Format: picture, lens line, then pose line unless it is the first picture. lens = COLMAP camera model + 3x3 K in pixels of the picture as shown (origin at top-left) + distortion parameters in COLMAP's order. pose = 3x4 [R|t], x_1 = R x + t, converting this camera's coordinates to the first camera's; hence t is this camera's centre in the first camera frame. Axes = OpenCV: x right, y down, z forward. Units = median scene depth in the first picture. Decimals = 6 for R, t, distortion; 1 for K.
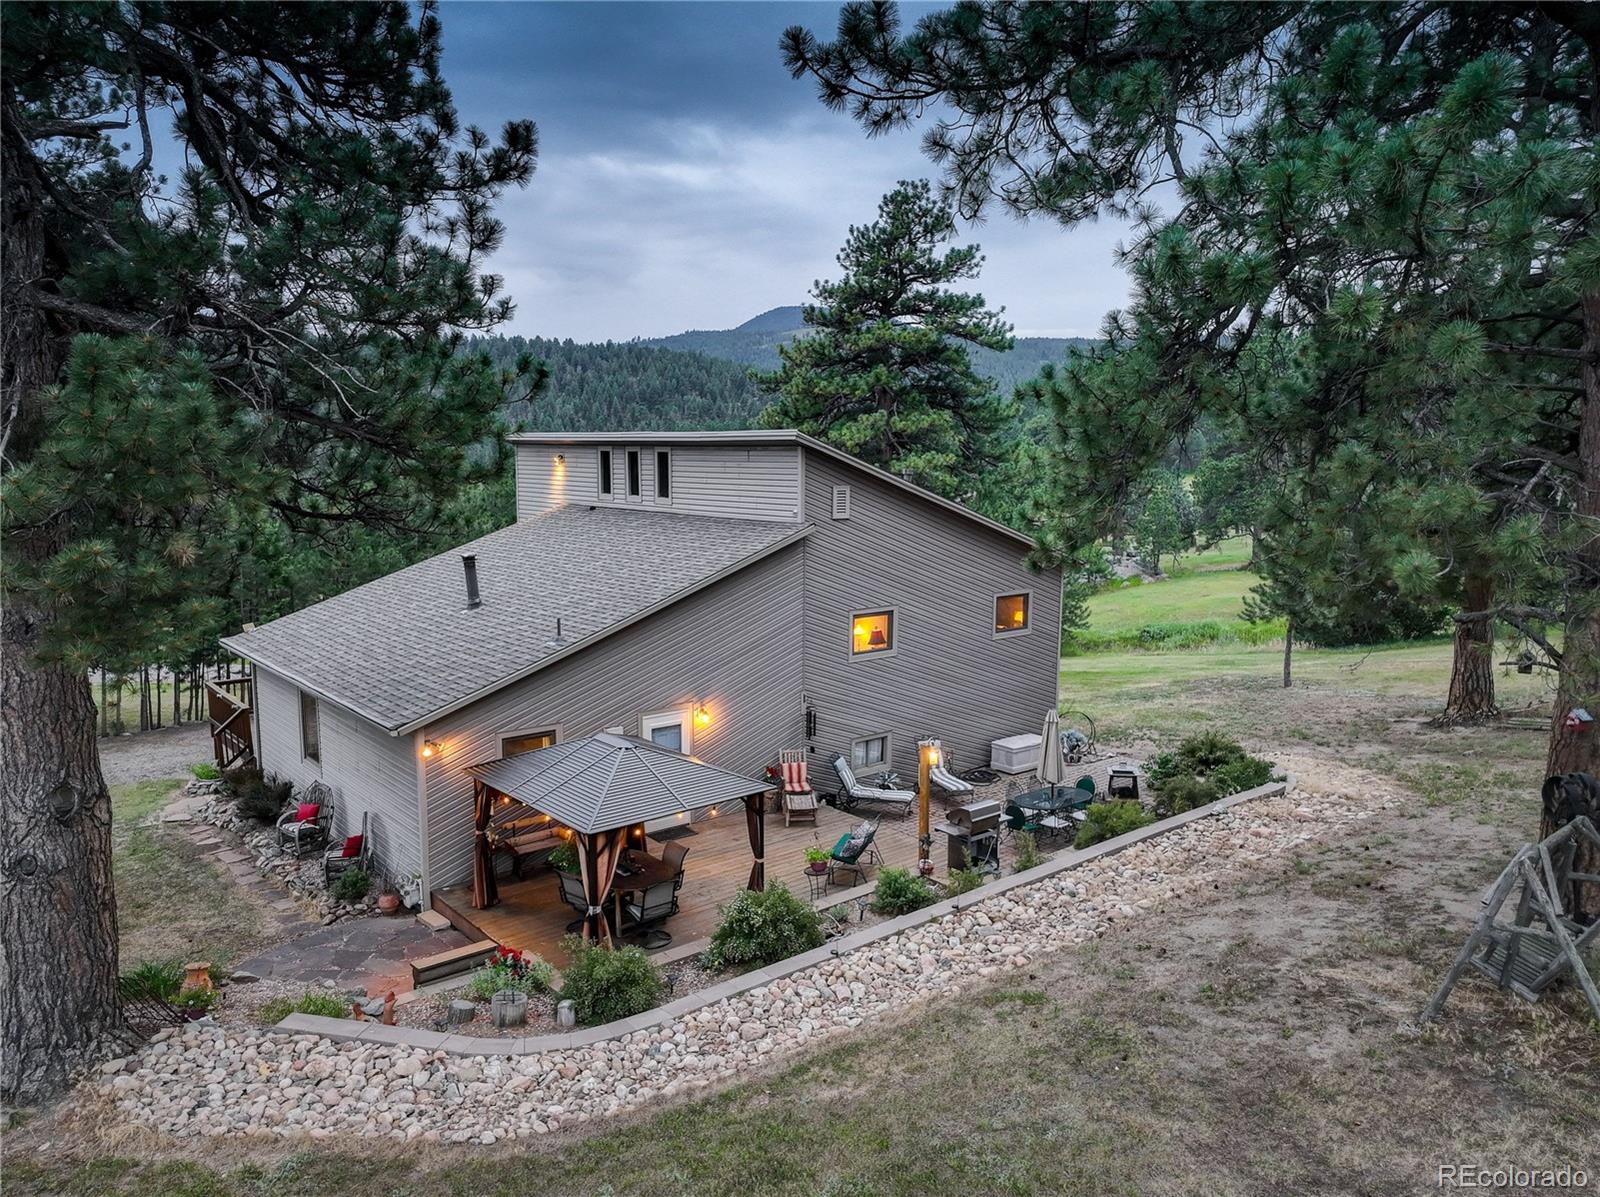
lens RADIAL K [[1125.9, 0, 793.4], [0, 1125.9, 601.5], [0, 0, 1]] dist [-0.002157, 0.024264]
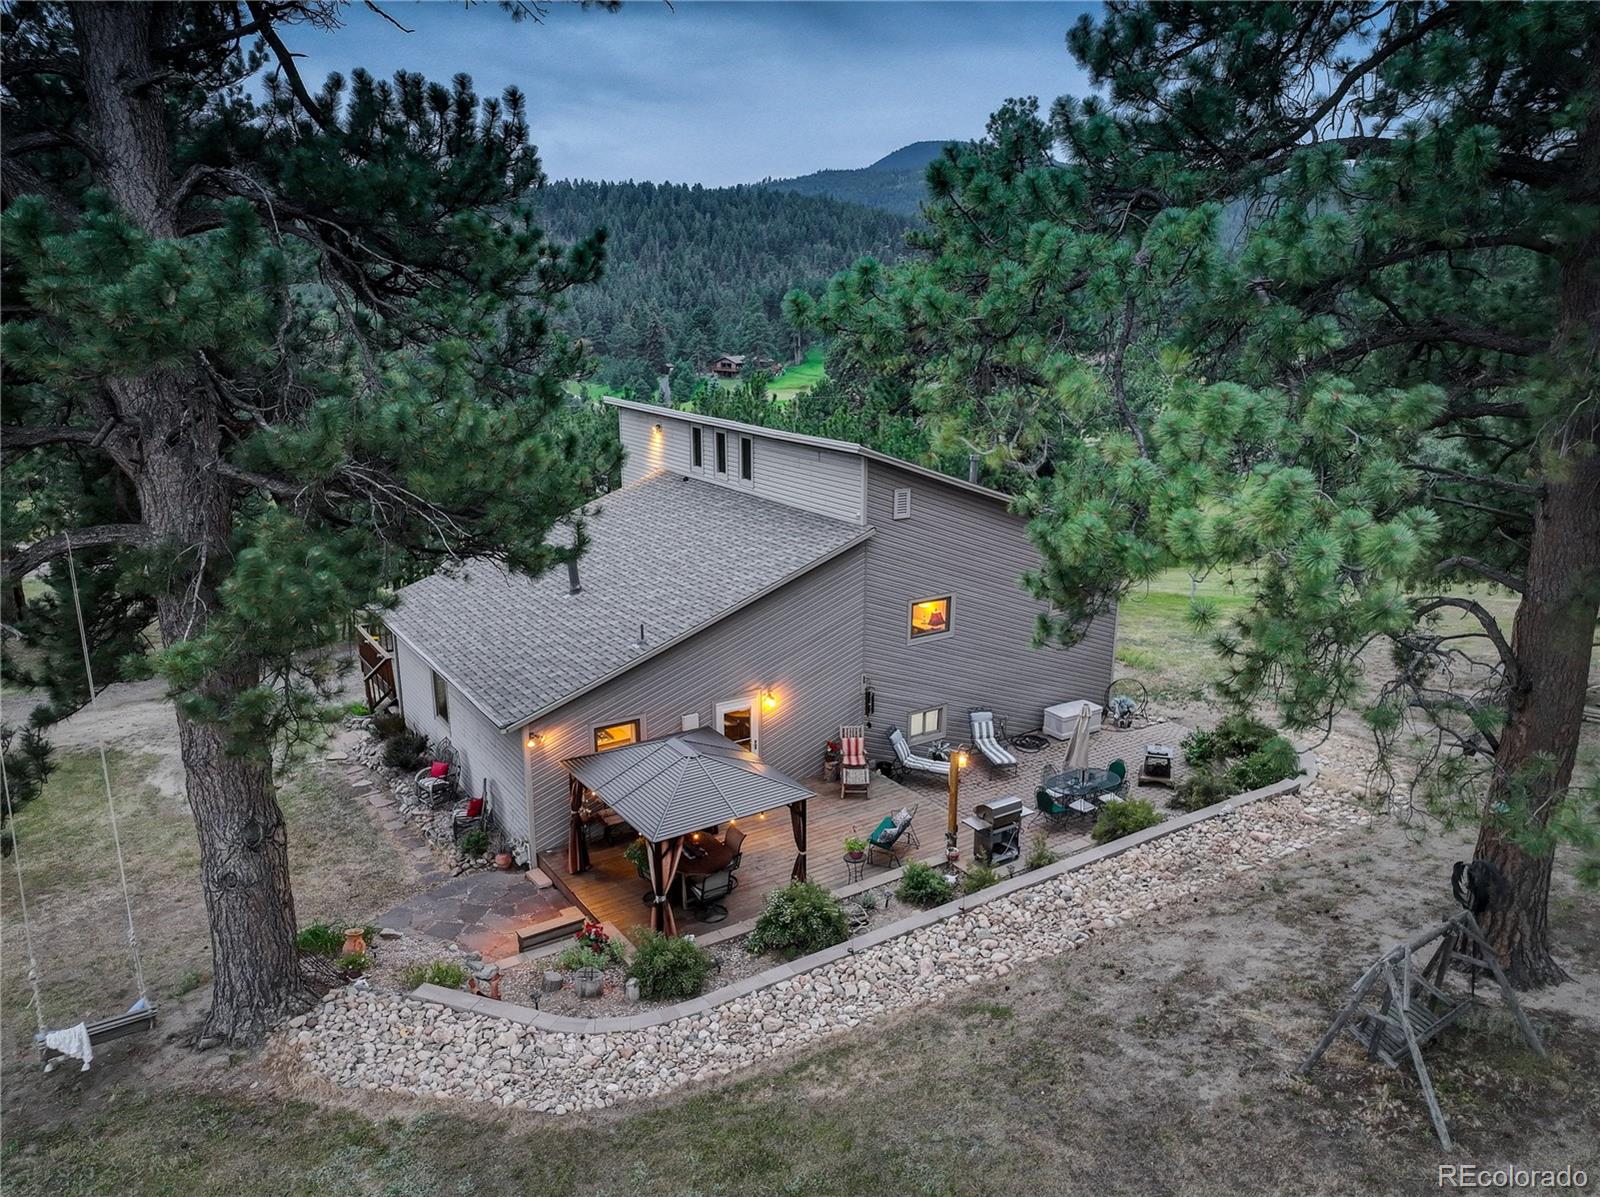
lens RADIAL K [[1125.9, 0, 793.4], [0, 1125.9, 601.5], [0, 0, 1]] dist [-0.002157, 0.024264]
pose [[0.993452, 0.027818, -0.110816, 0.091271], [-0.012977, 0.991104, 0.132458, -0.204384], [0.113514, -0.130152, 0.984975, -0.143959]]
